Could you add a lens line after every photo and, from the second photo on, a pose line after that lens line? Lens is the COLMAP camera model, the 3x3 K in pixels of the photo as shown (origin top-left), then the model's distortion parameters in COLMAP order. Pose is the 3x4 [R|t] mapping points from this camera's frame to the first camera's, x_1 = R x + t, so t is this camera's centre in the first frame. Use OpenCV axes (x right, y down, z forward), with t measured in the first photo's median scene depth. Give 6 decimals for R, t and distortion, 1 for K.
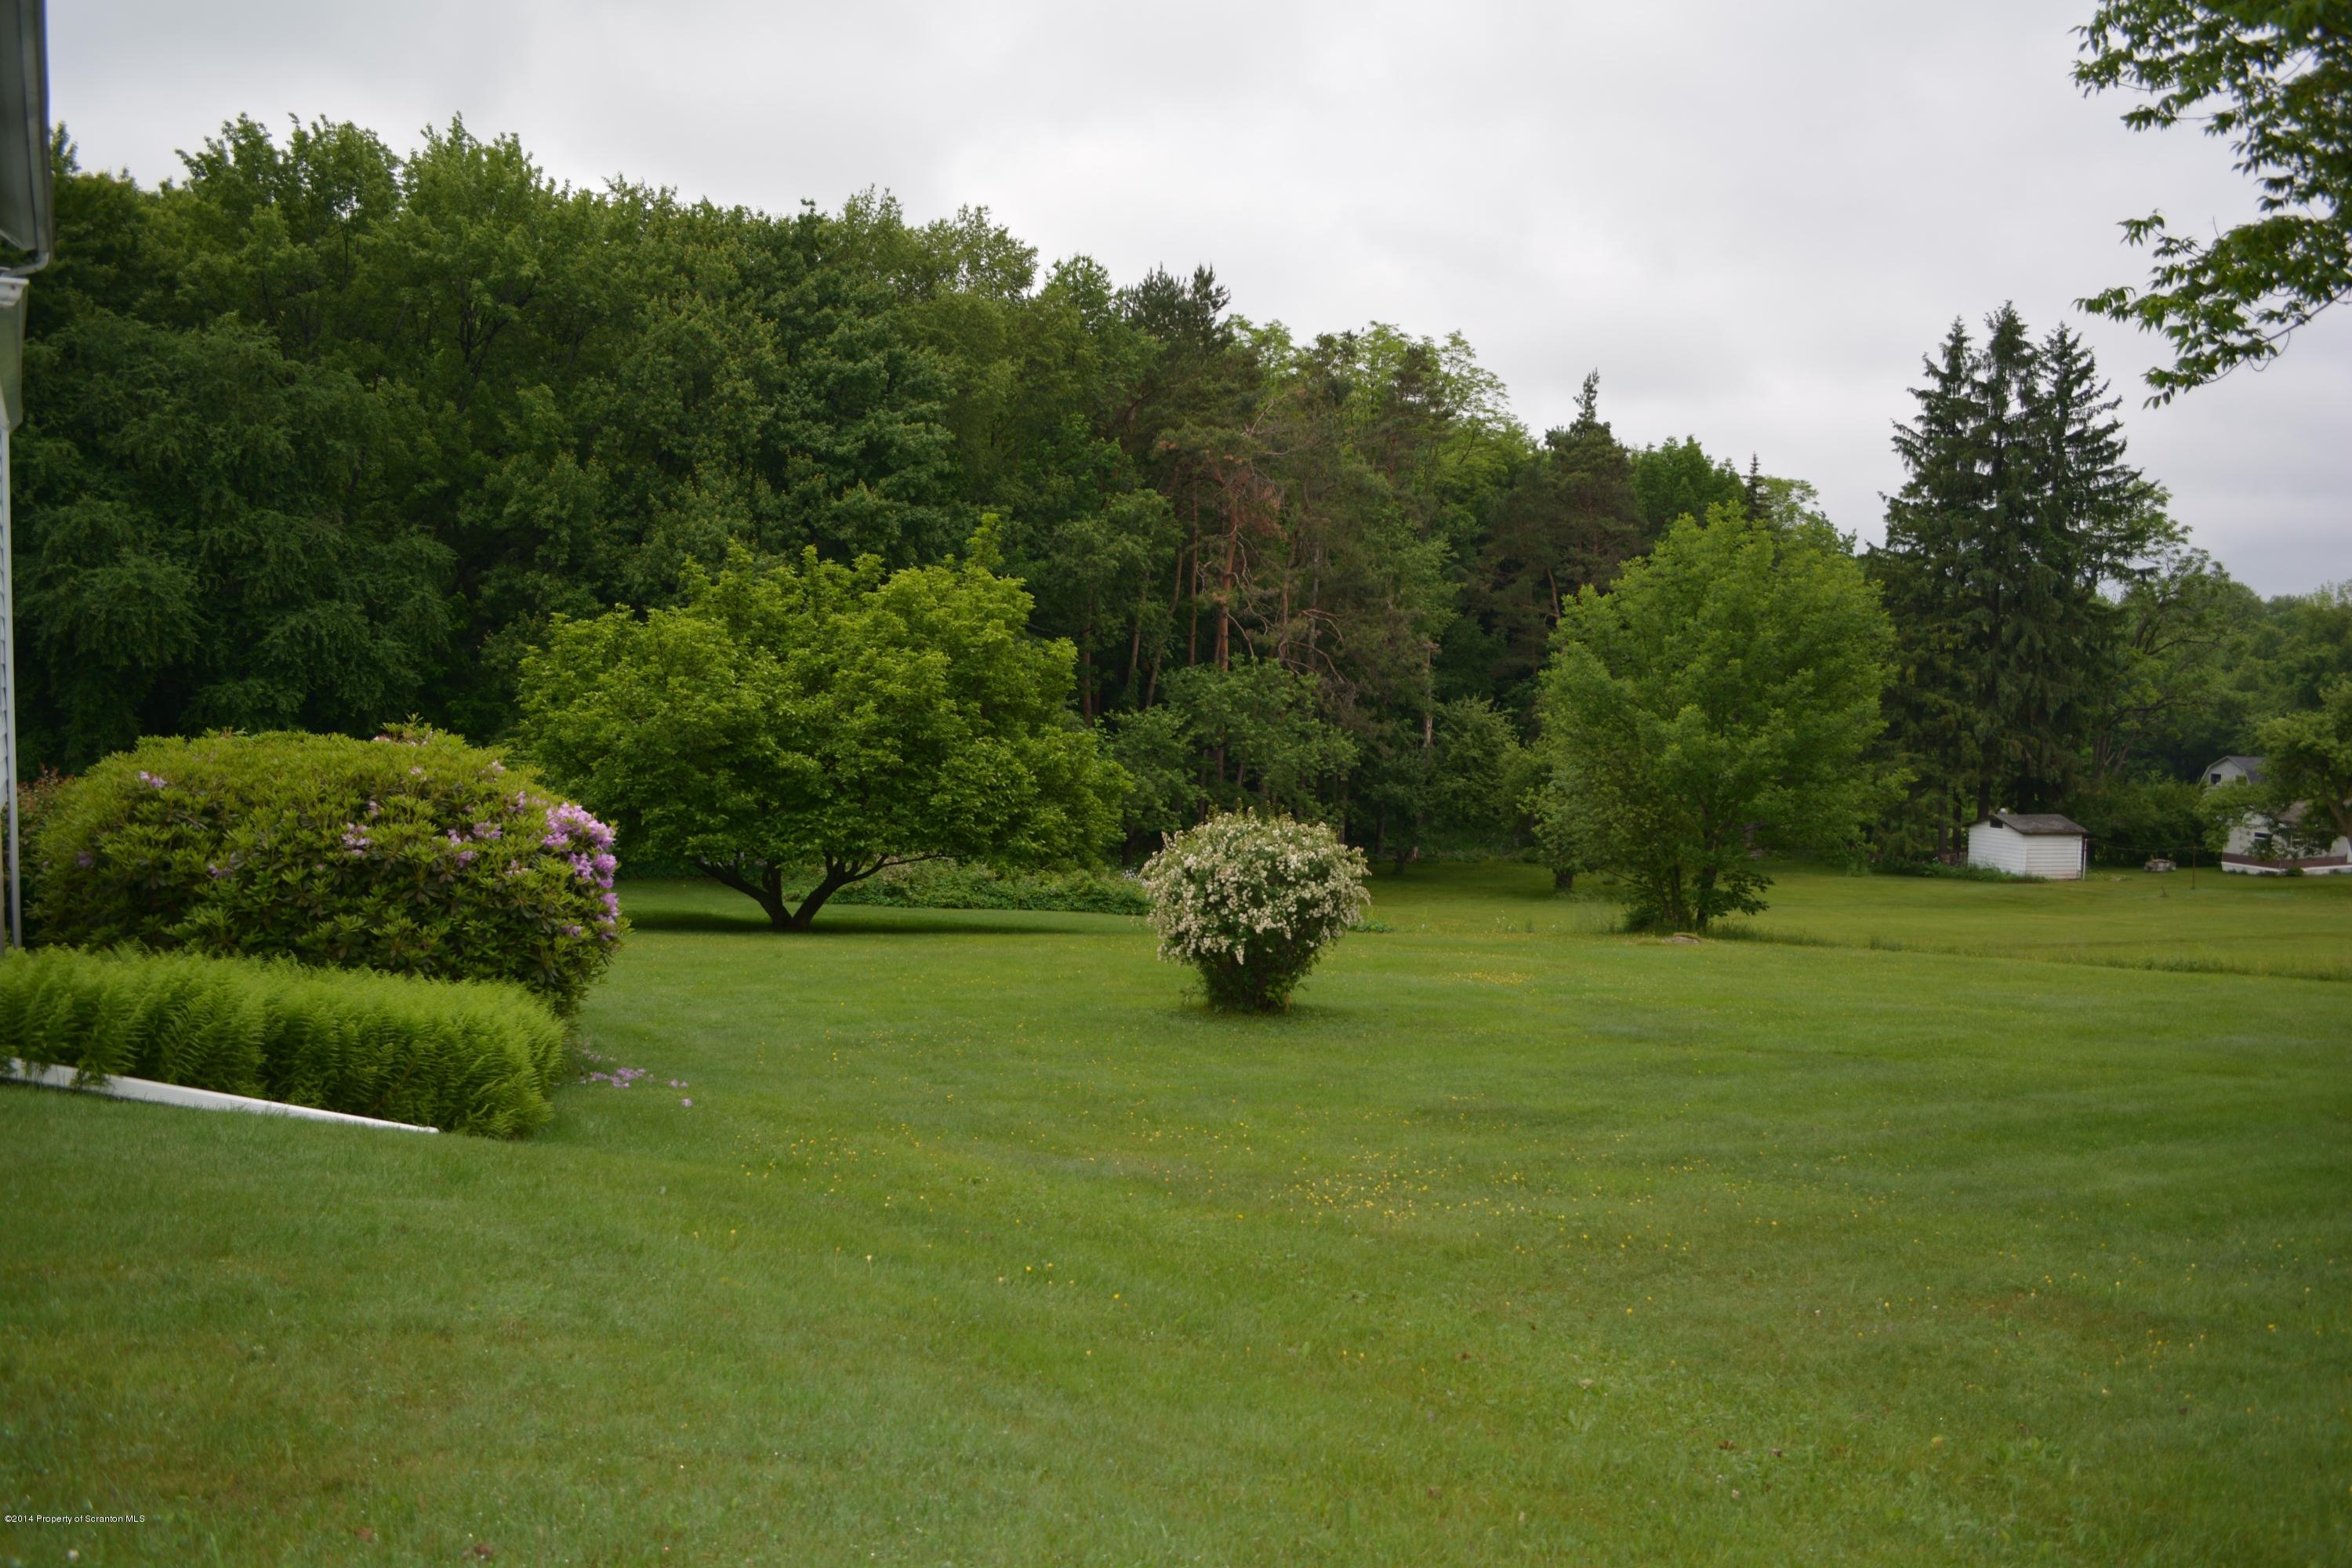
lens RADIAL K [[1852.0, 0, 1182.0], [0, 1852.0, 777.7], [0, 0, 1]] dist [-0.077144, 0.005071]
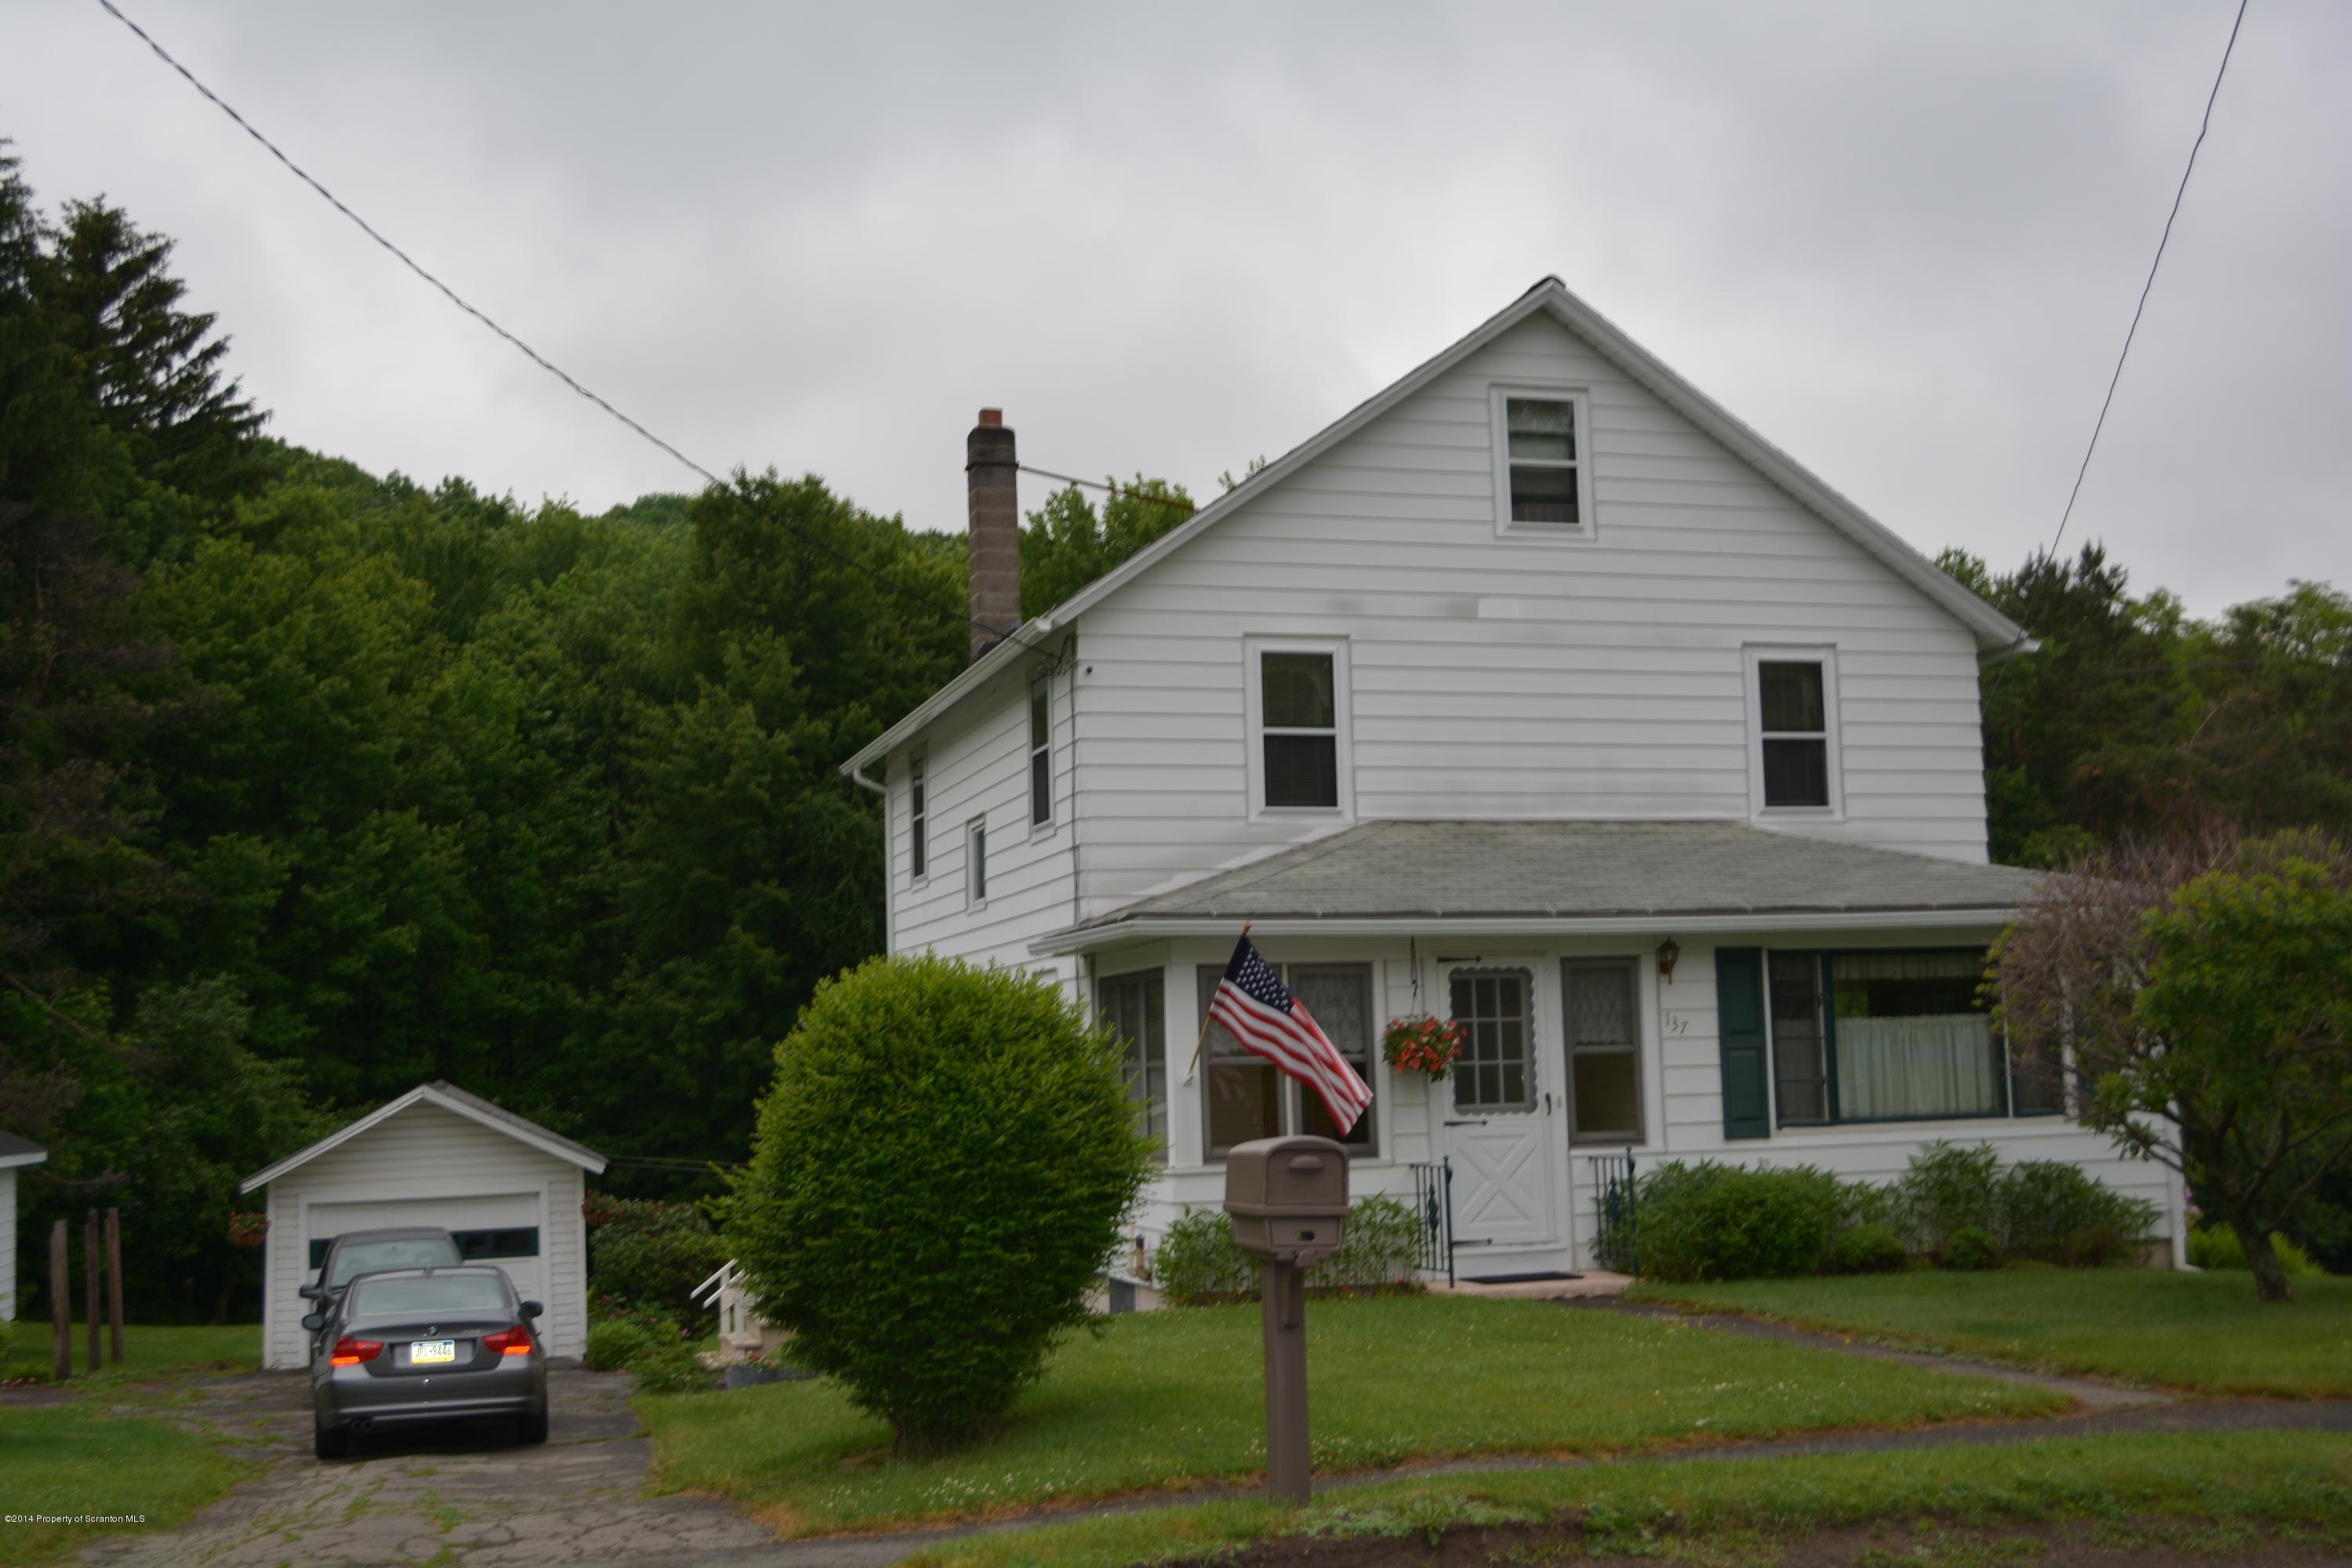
lens RADIAL K [[2632.8, 0, 1168.4], [0, 2632.8, 773.3], [0, 0, 1]] dist [-0.049861, -0.012619]
pose [[0.963077, -0.063240, -0.261692, -0.097603], [0.019879, 0.986071, -0.165133, 0.005377], [0.268490, 0.153834, 0.950920, -0.218474]]
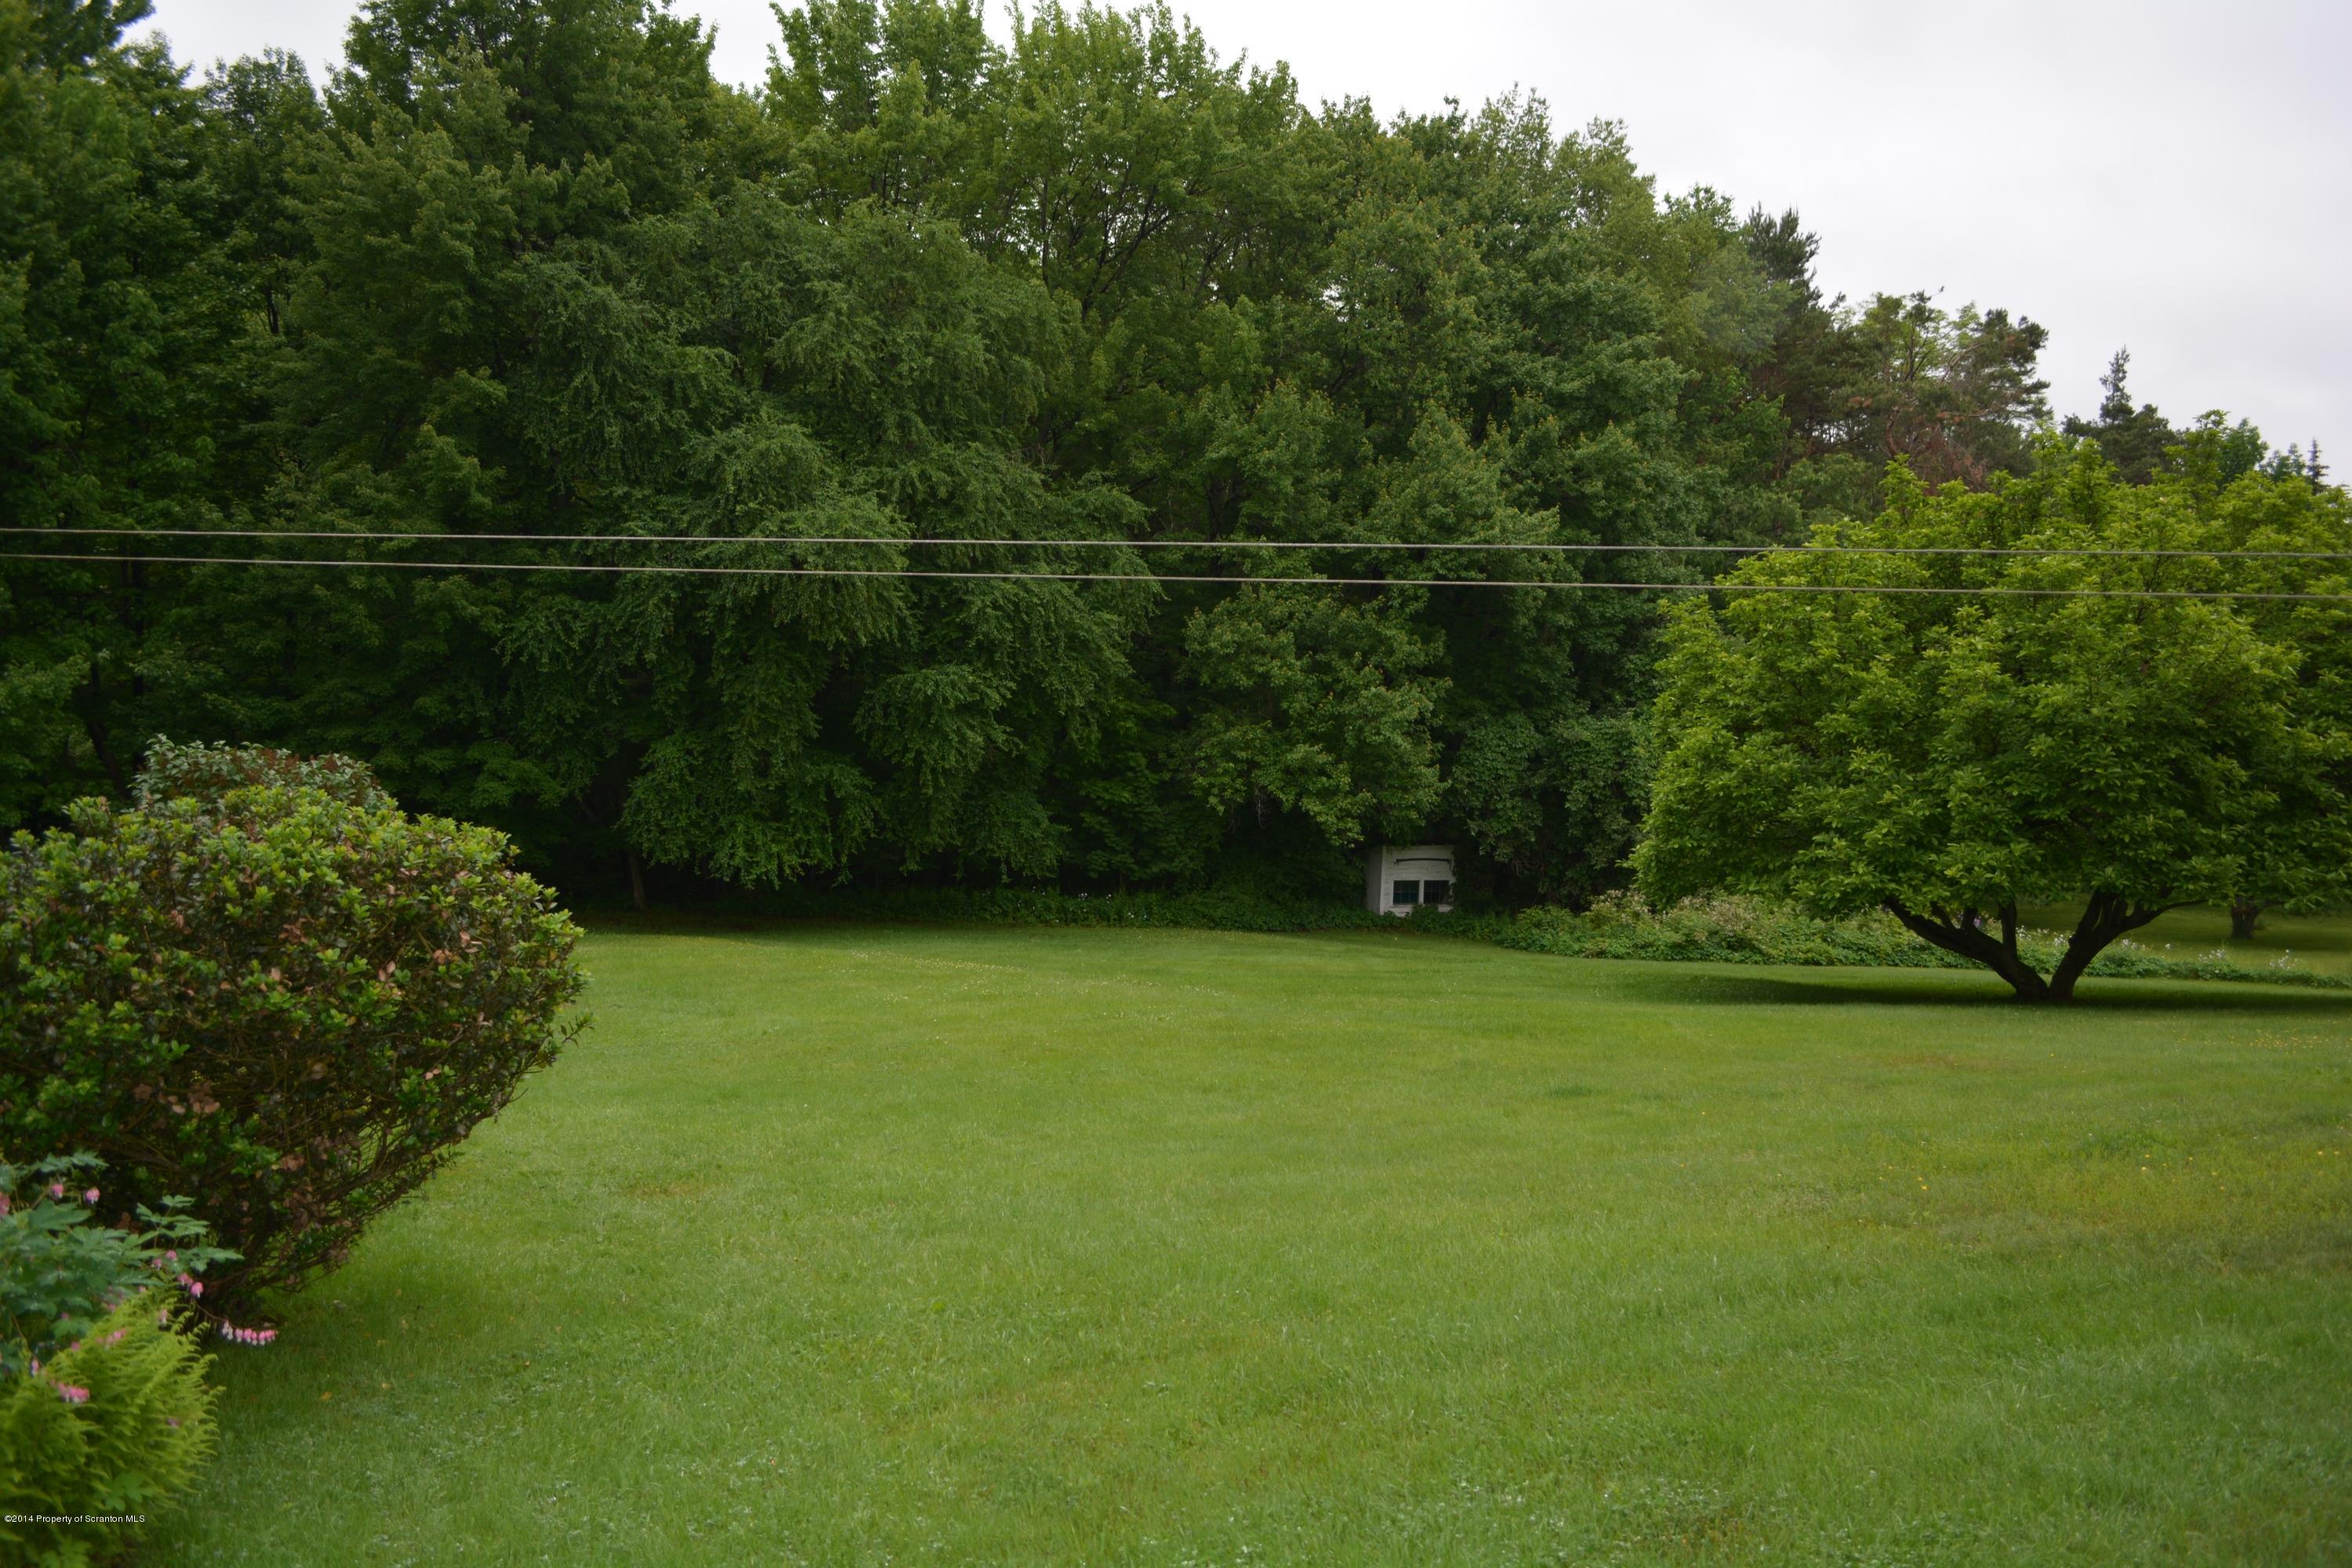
lens RADIAL K [[1792.8, 0, 1176.0], [0, 1792.8, 784.0], [0, 0, 1]] dist [-0.071430, -0.001245]
pose [[0.999368, -0.004815, -0.035210, -0.292338], [0.004079, 0.999772, -0.020960, 0.007747], [0.035303, 0.020803, 0.999160, 0.204336]]
